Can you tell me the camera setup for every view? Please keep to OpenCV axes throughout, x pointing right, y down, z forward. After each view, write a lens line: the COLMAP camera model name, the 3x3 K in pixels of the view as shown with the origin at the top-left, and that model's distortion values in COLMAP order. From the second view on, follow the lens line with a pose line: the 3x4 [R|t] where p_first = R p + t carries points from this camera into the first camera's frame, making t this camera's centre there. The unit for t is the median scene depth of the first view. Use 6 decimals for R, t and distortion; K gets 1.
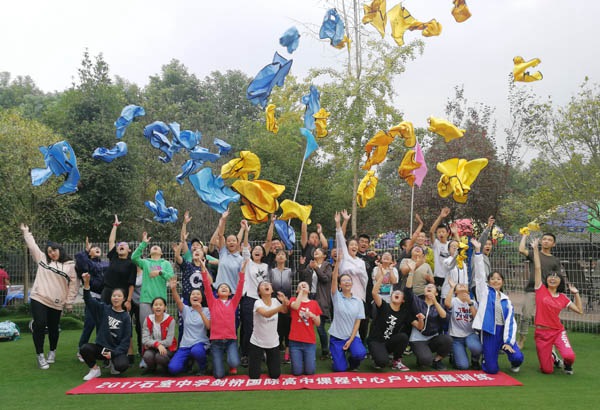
lens RADIAL K [[553.2, 0, 303.3], [0, 553.2, 207.8], [0, 0, 1]] dist [-0.007633, -0.001511]
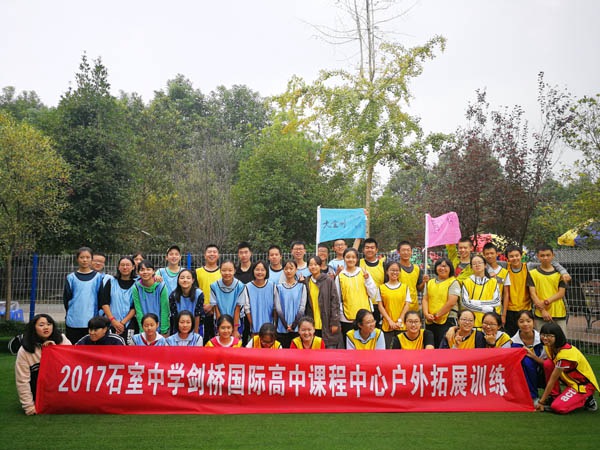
lens RADIAL K [[473.1, 0, 296.1], [0, 473.1, 220.8], [0, 0, 1]] dist [0.004466, -0.000601]
pose [[0.999951, 0.008176, -0.005562, -0.021799], [-0.008395, 0.999144, -0.040517, 0.034863], [0.005226, 0.040562, 0.999163, 0.206796]]
